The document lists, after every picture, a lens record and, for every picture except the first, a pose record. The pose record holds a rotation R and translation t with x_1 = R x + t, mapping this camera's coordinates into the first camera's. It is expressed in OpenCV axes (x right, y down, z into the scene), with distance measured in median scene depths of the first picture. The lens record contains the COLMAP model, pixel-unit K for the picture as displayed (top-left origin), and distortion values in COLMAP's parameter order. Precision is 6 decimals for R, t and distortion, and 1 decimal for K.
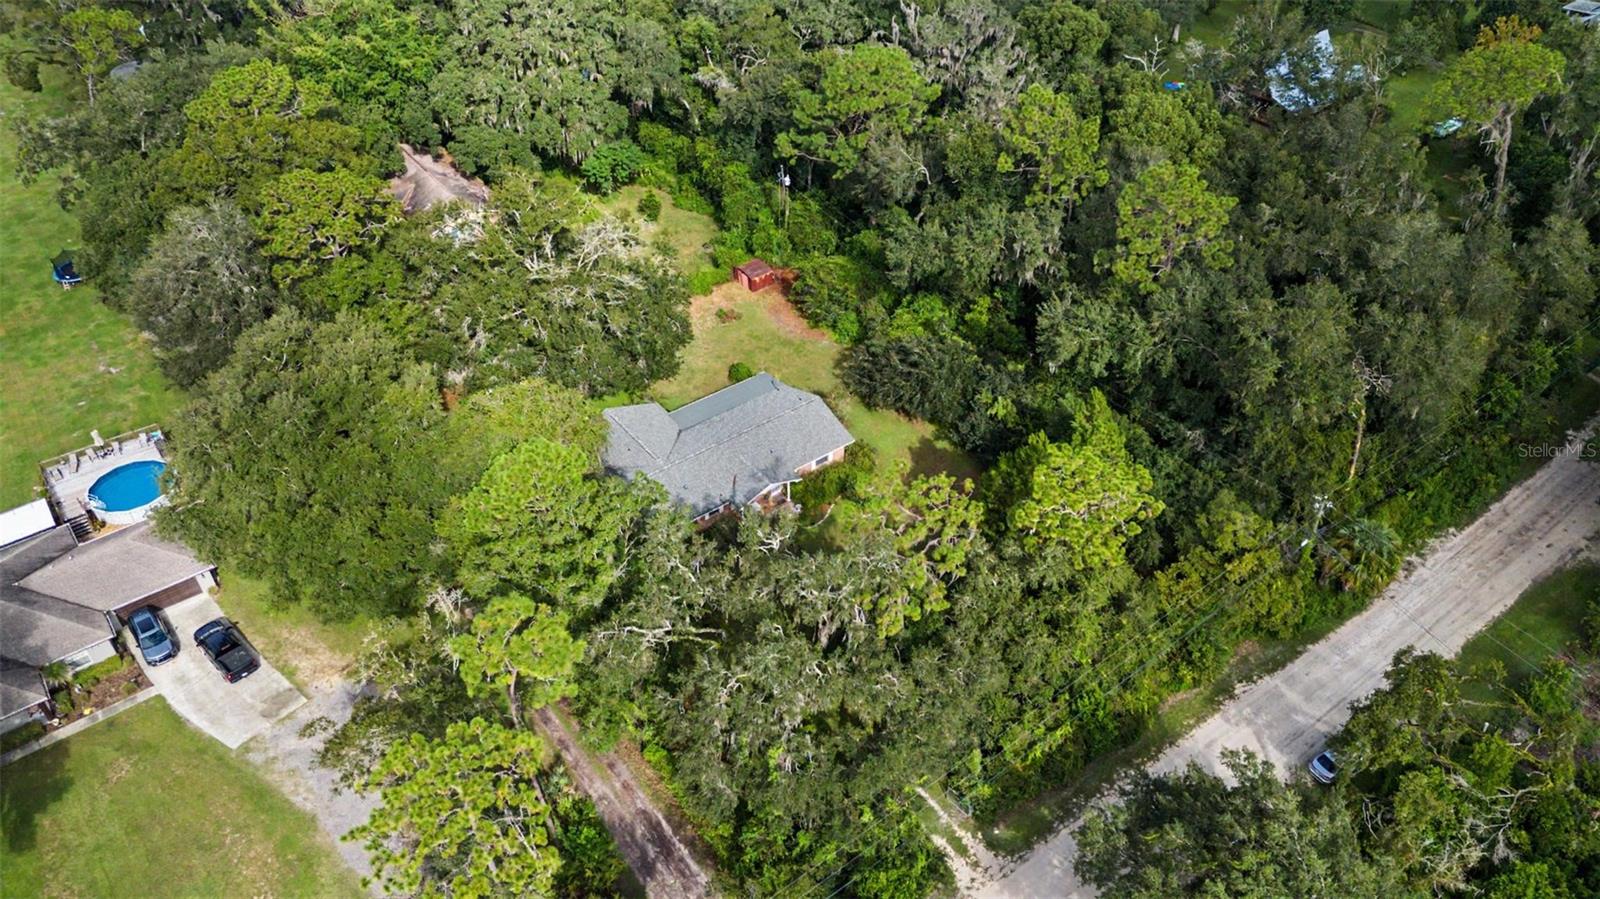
lens RADIAL K [[1171.7, 0, 800.0], [0, 1171.7, 449.5], [0, 0, 1]] dist [0.101770, -0.119457]
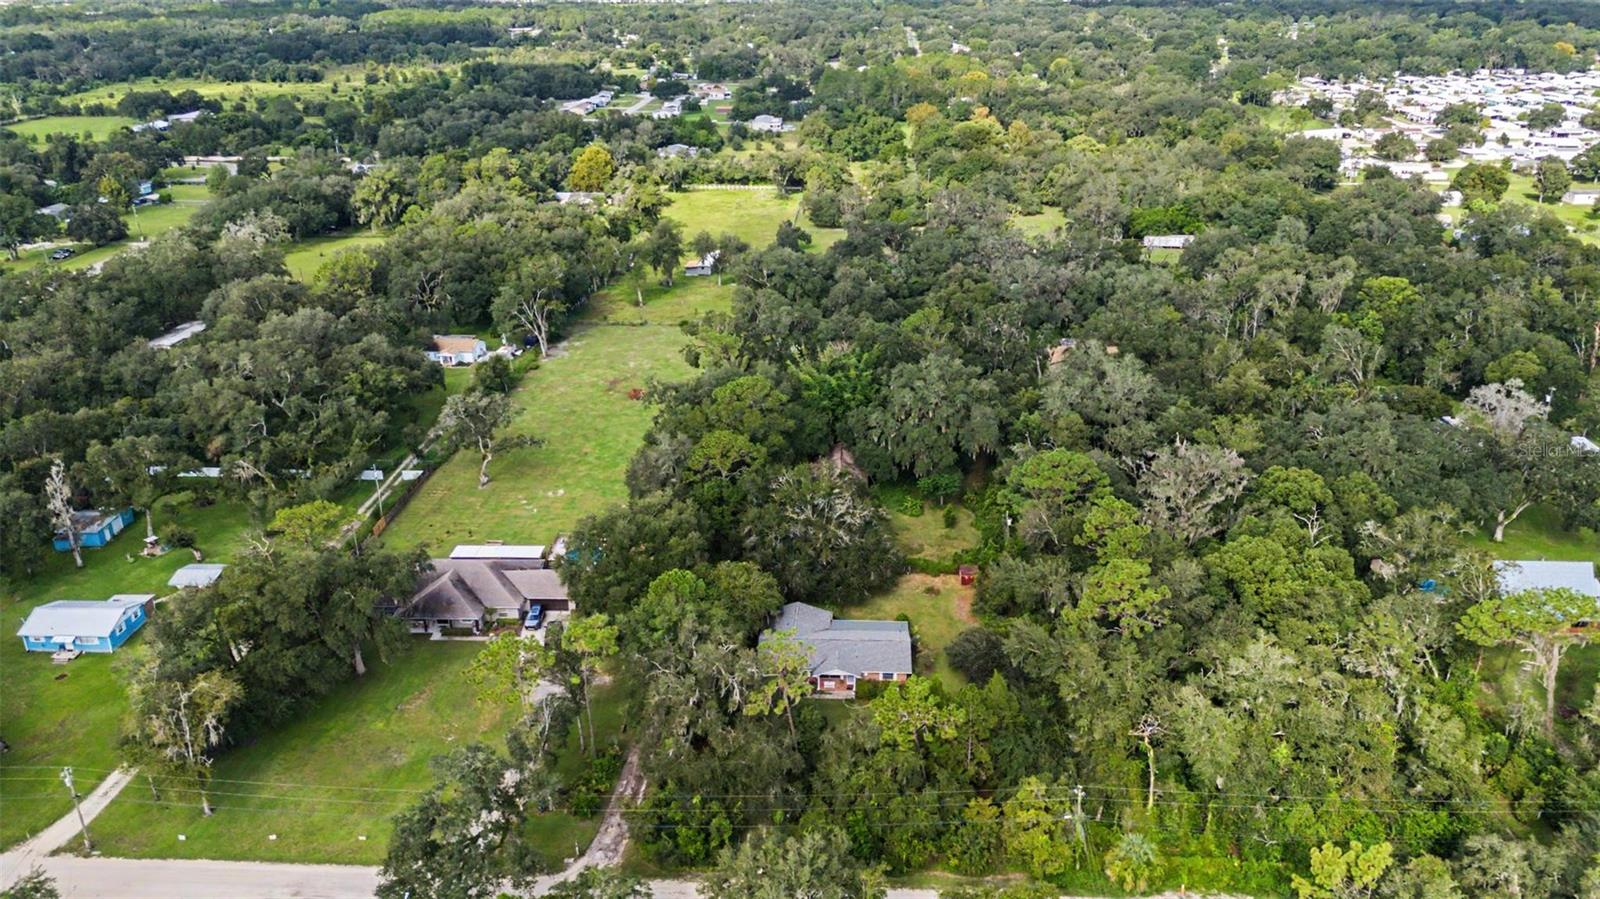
lens RADIAL K [[1171.7, 0, 800.0], [0, 1171.7, 449.5], [0, 0, 1]] dist [0.101770, -0.119457]
pose [[0.776659, 0.251053, -0.577731, 0.853735], [-0.407137, 0.899899, -0.156273, 0.032441], [0.480667, 0.356587, 0.801127, -0.454015]]
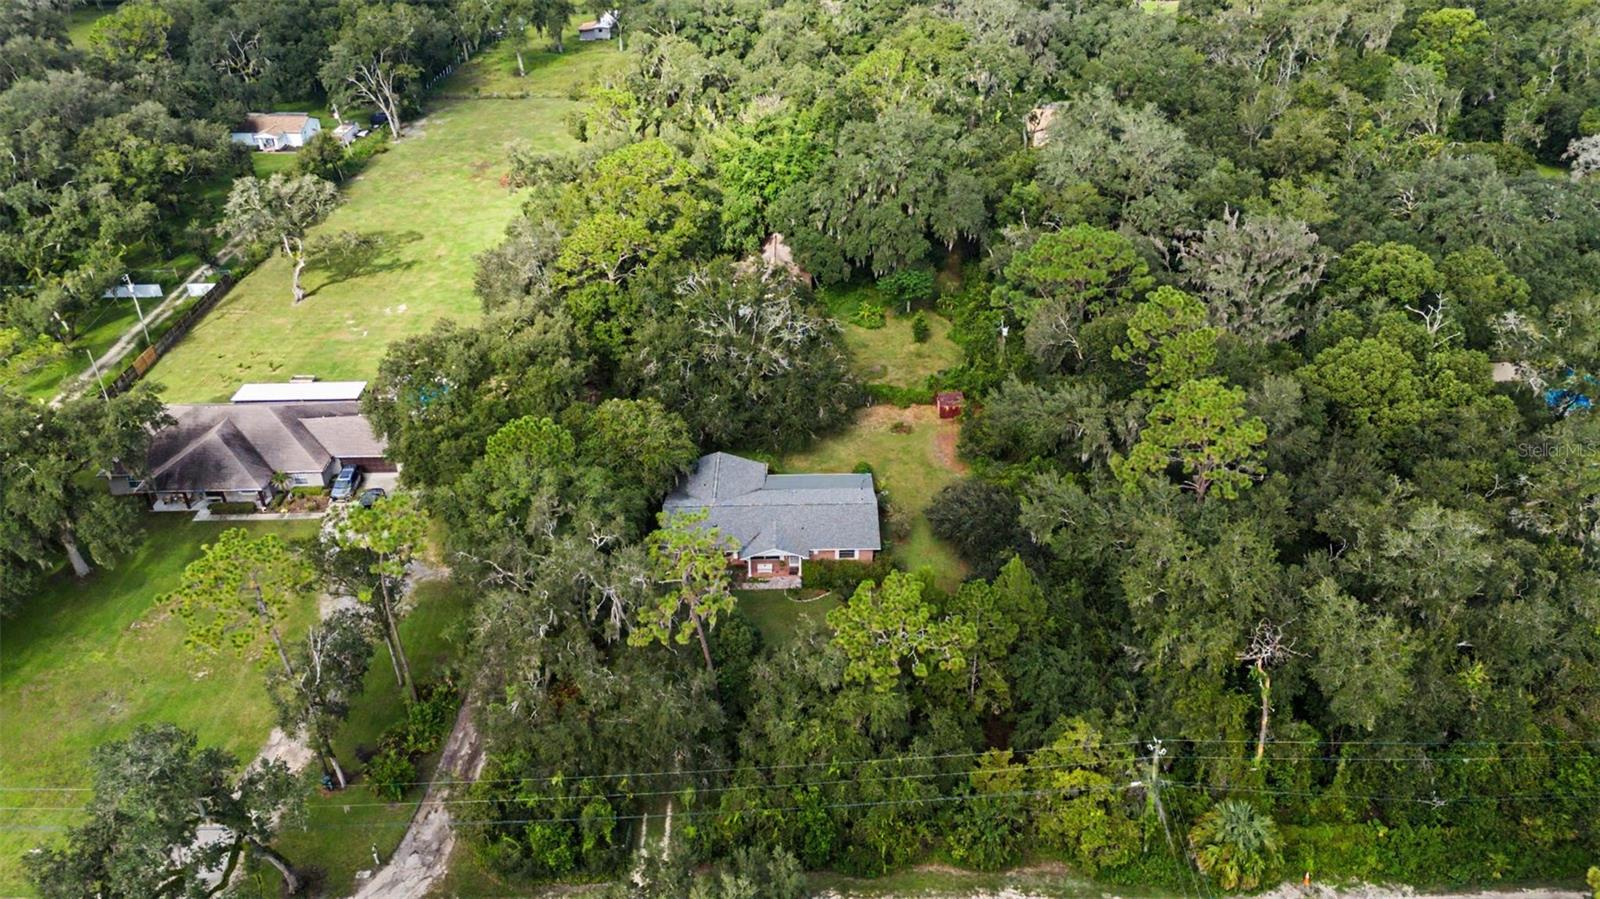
lens RADIAL K [[1171.7, 0, 800.0], [0, 1171.7, 449.5], [0, 0, 1]] dist [0.101770, -0.119457]
pose [[0.812274, 0.310550, -0.493731, 0.562181], [-0.375168, 0.926312, -0.034578, -0.032151], [0.446610, 0.213319, 0.868927, 0.015456]]
